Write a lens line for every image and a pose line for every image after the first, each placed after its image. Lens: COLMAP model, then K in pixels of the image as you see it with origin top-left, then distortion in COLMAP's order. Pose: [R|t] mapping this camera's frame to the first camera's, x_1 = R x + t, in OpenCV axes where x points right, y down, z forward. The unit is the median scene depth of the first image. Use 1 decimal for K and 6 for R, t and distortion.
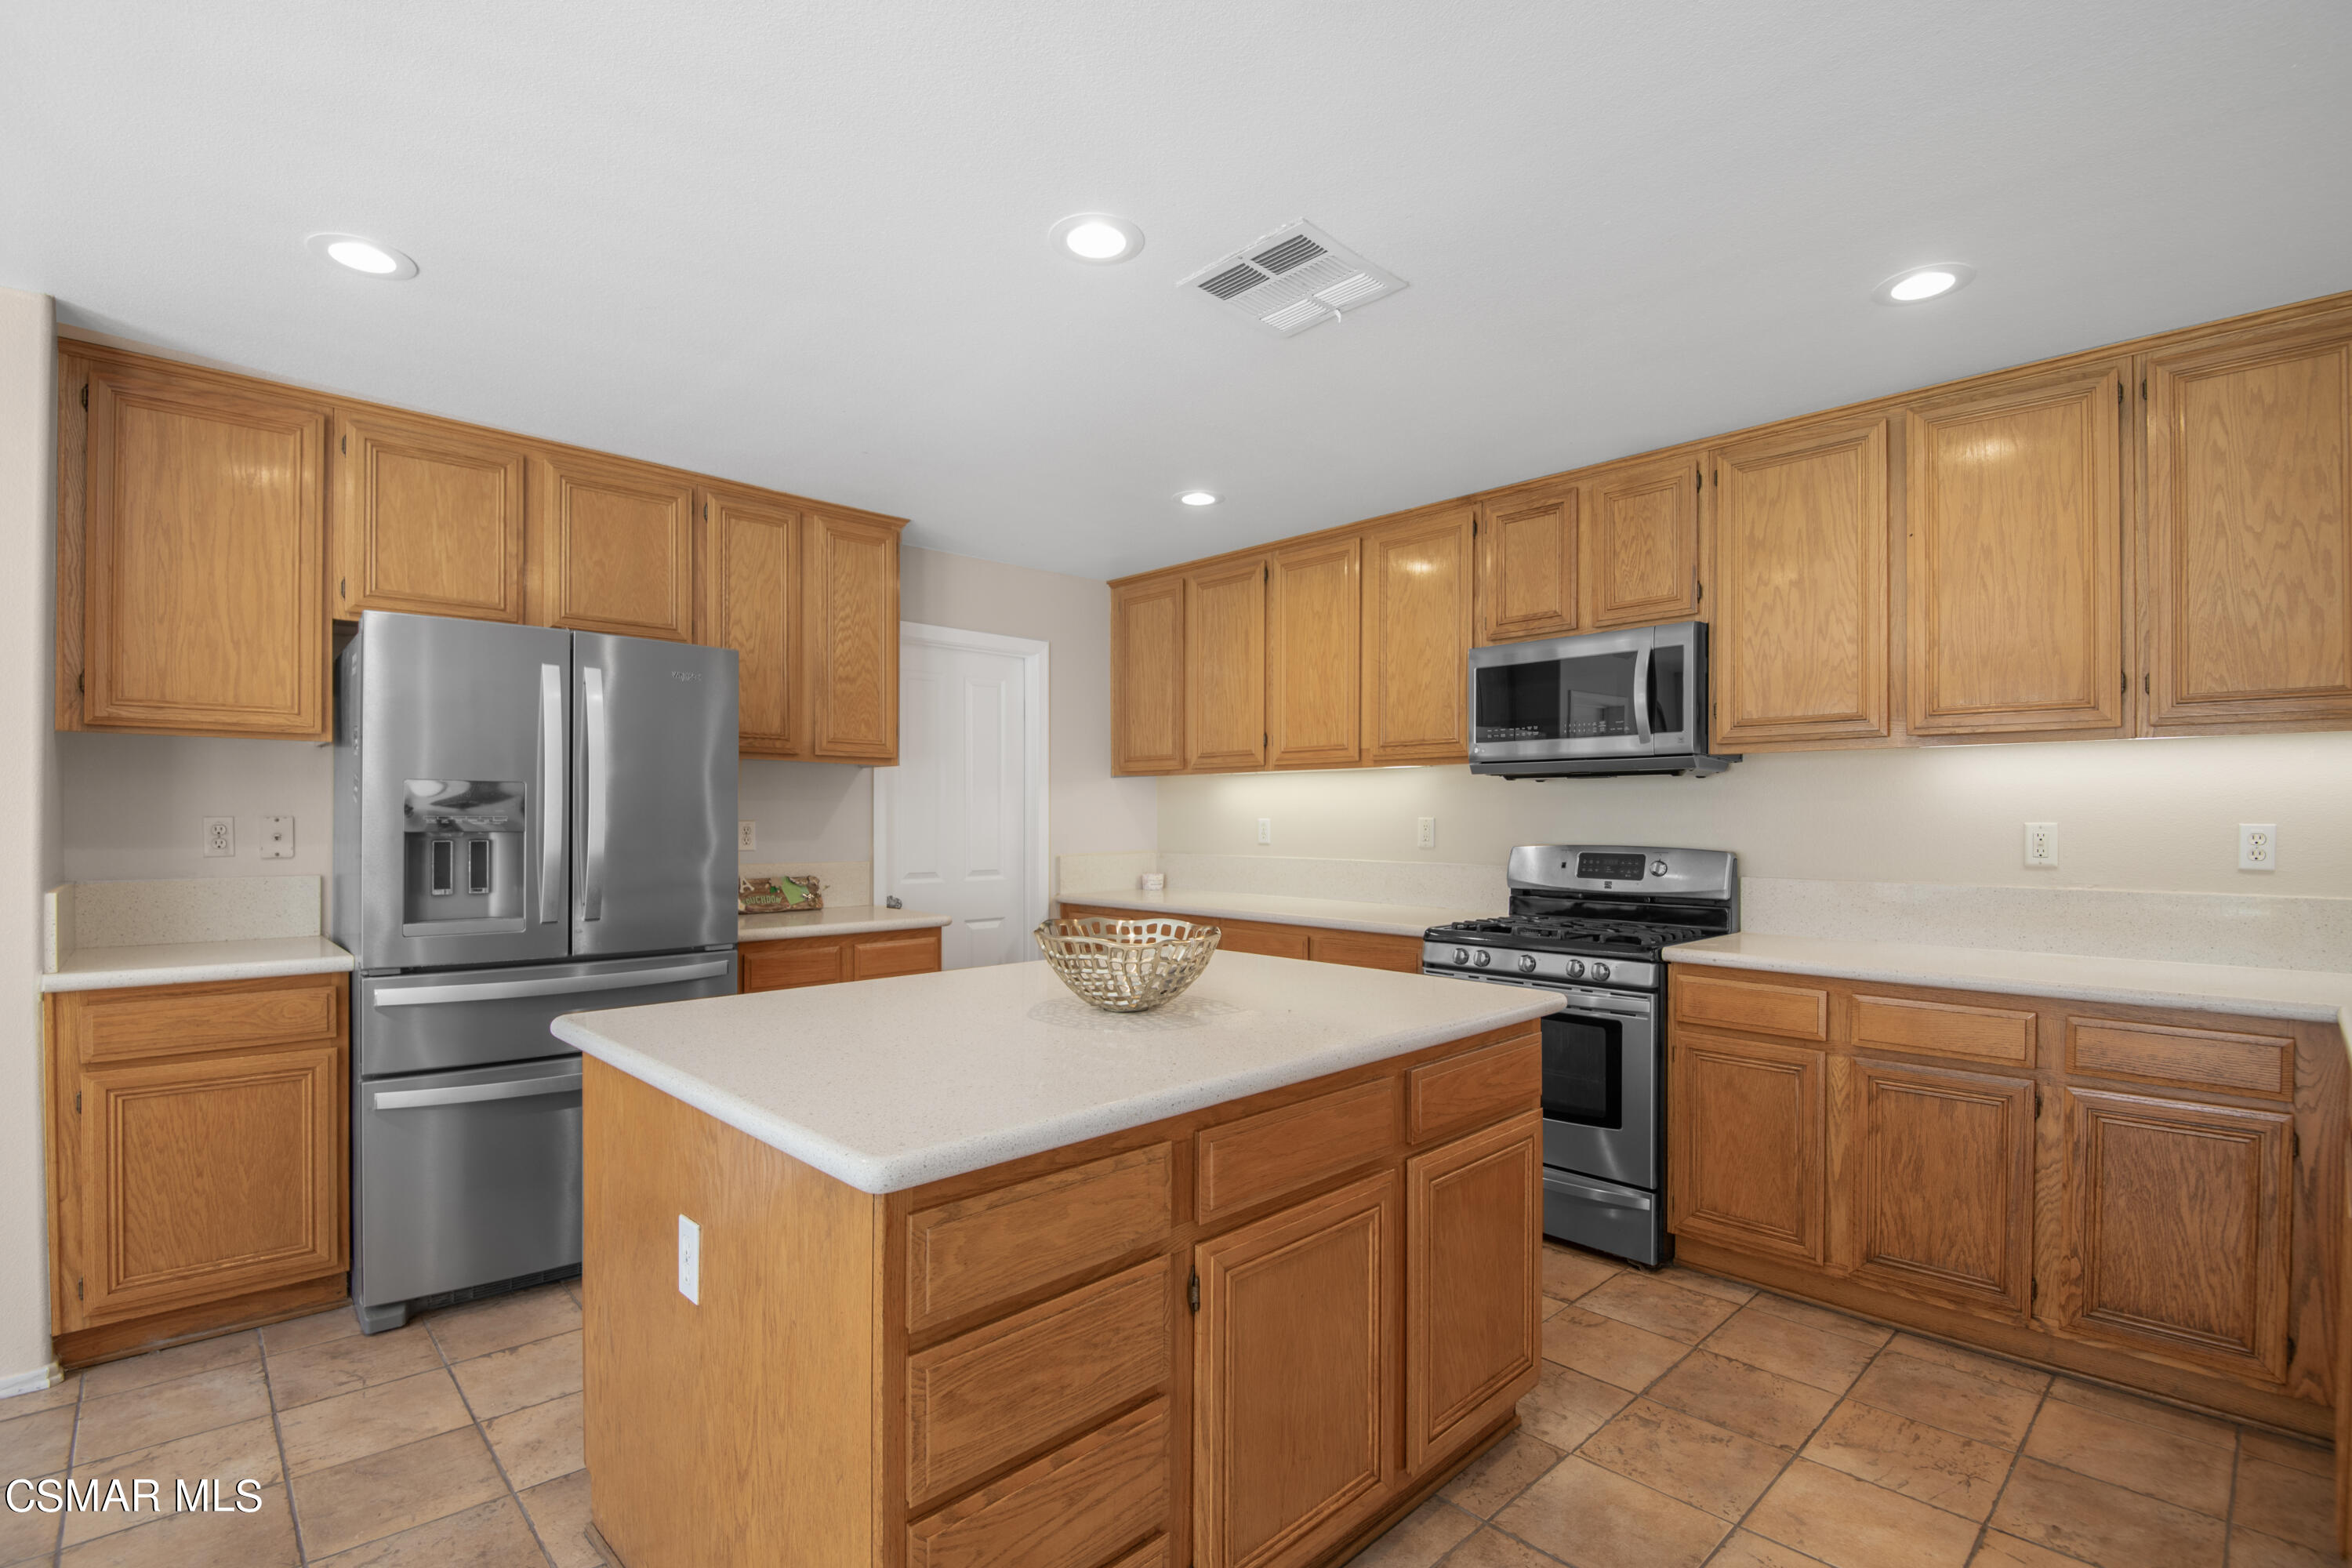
lens RADIAL K [[1101.3, 0, 1177.4], [0, 1101.3, 789.6], [0, 0, 1]] dist [0.001999, -0.012072]
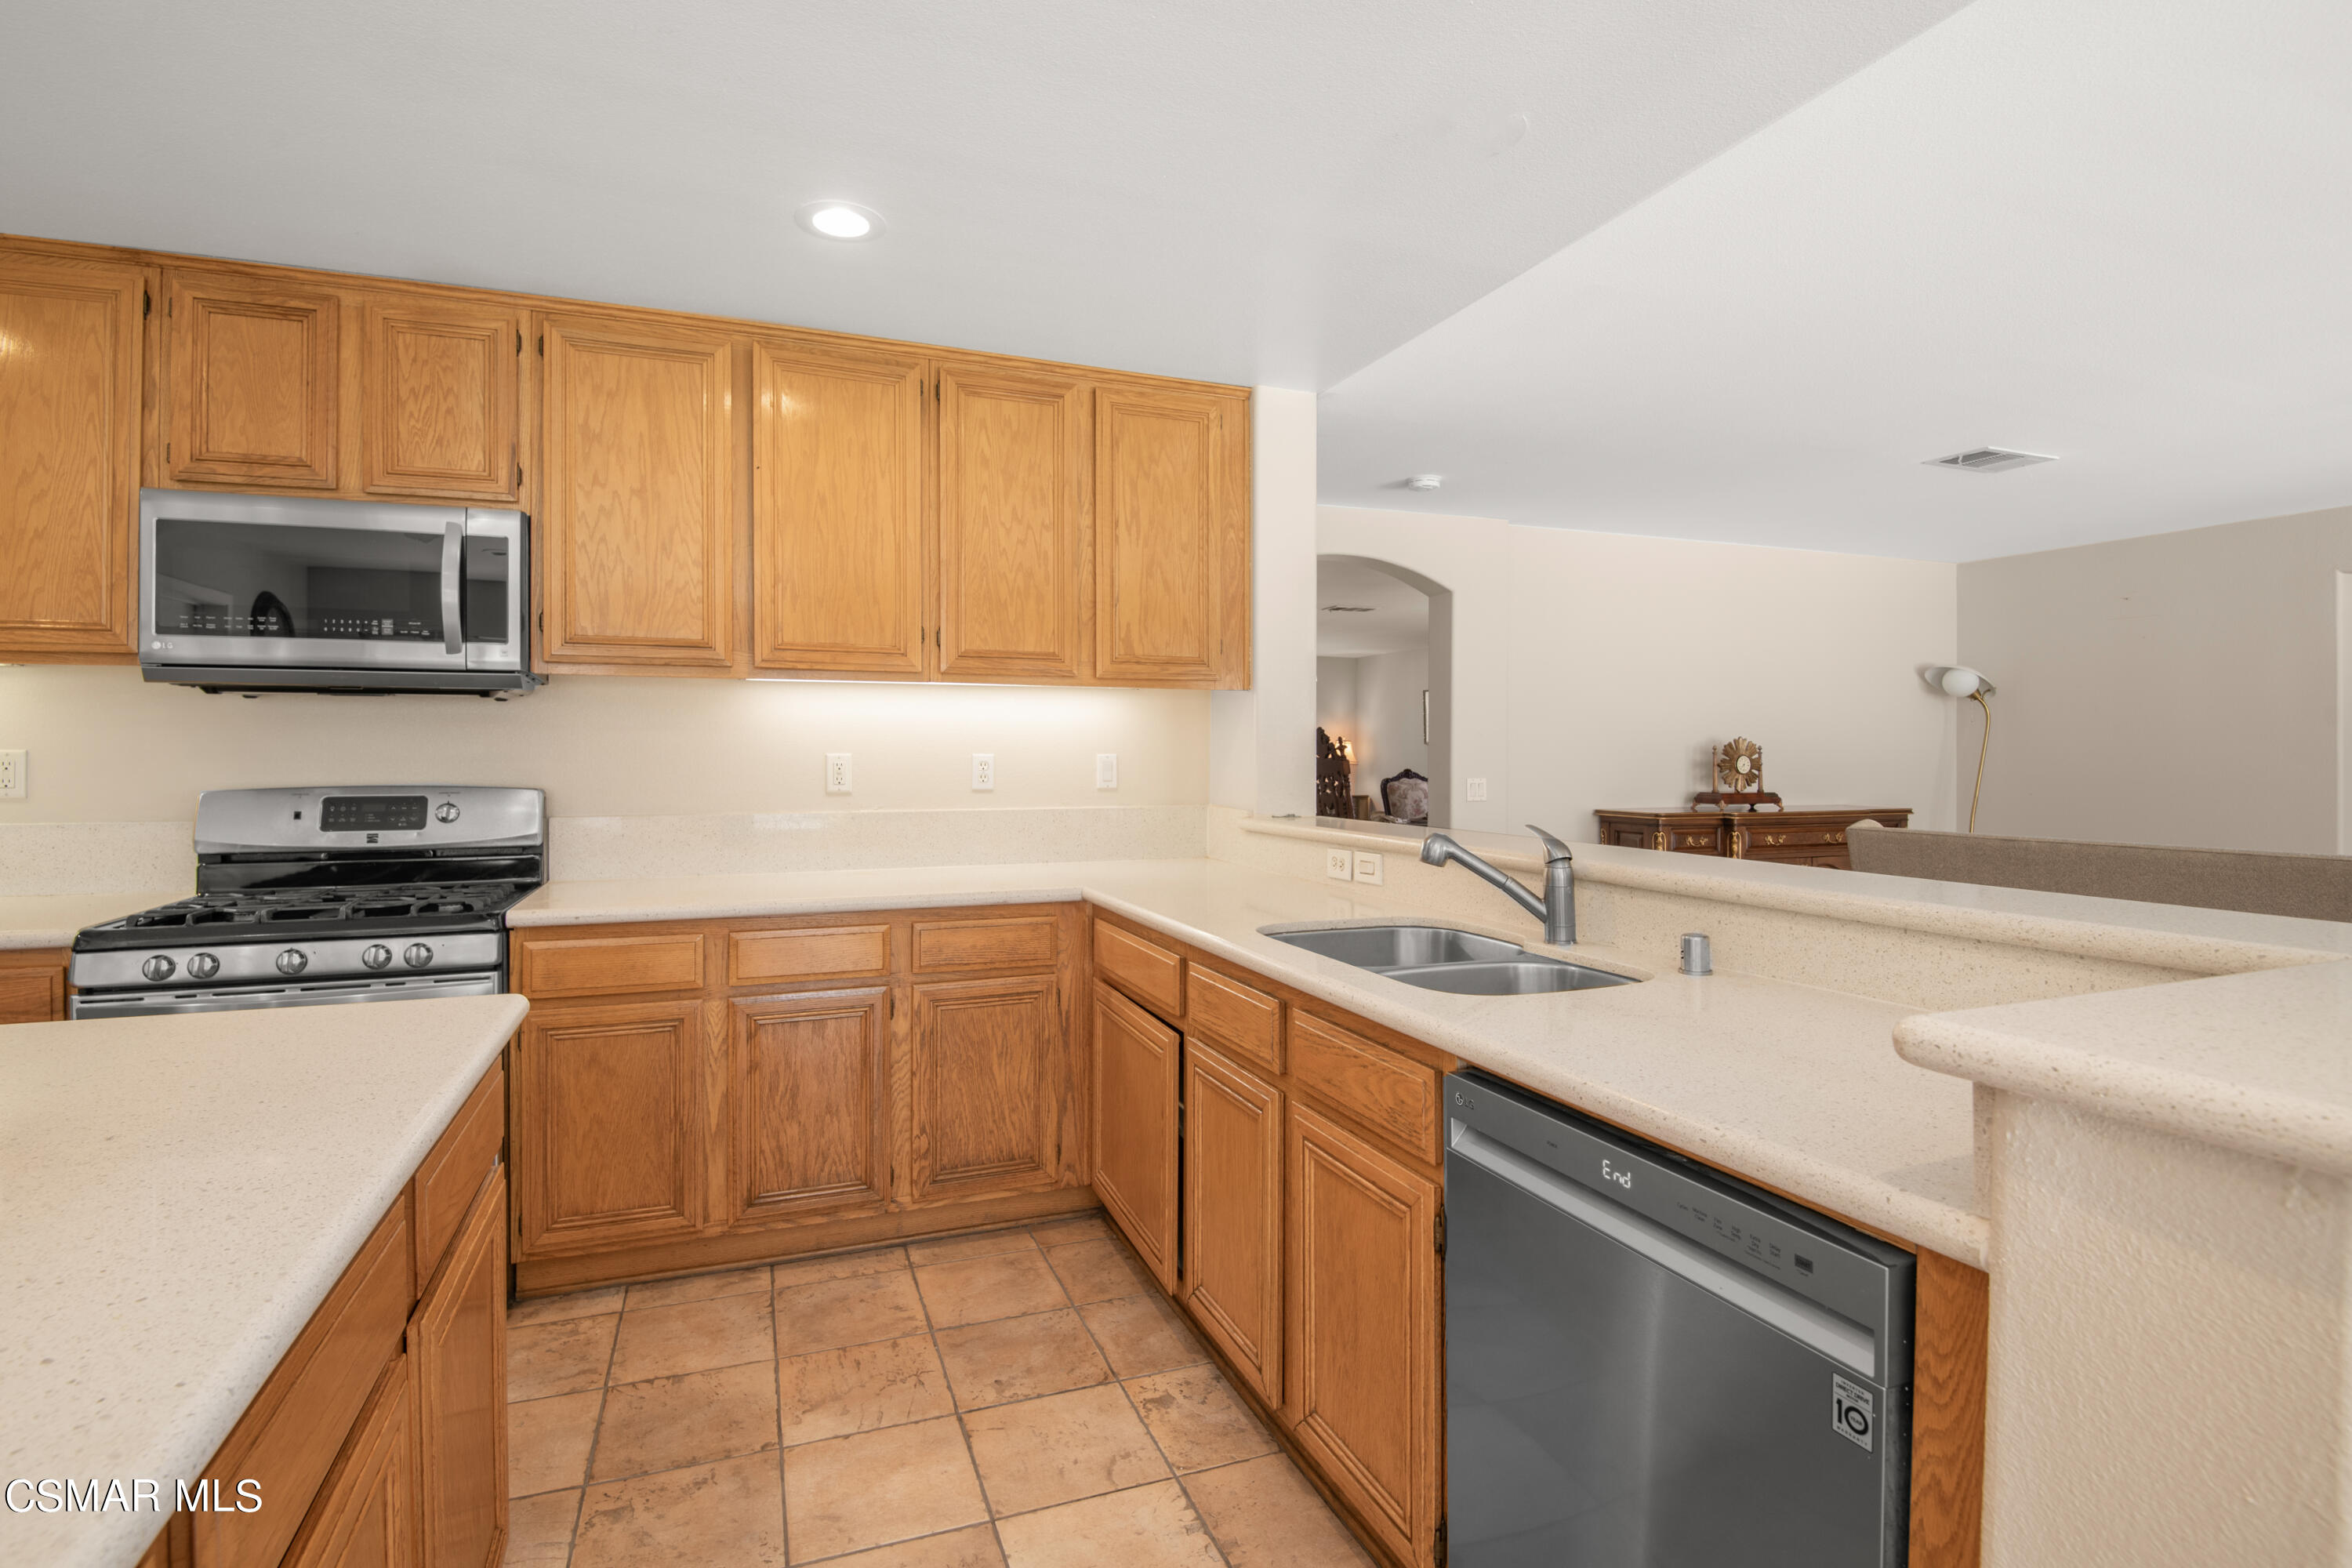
lens RADIAL K [[1101.3, 0, 1211.6], [0, 1101.3, 742.3], [0, 0, 1]] dist [0.001999, -0.012072]
pose [[0.395317, 0.005897, 0.918526, -0.099446], [-0.022841, 0.999733, 0.003412, 0.006990], [-0.918261, -0.022329, 0.395346, 0.237699]]
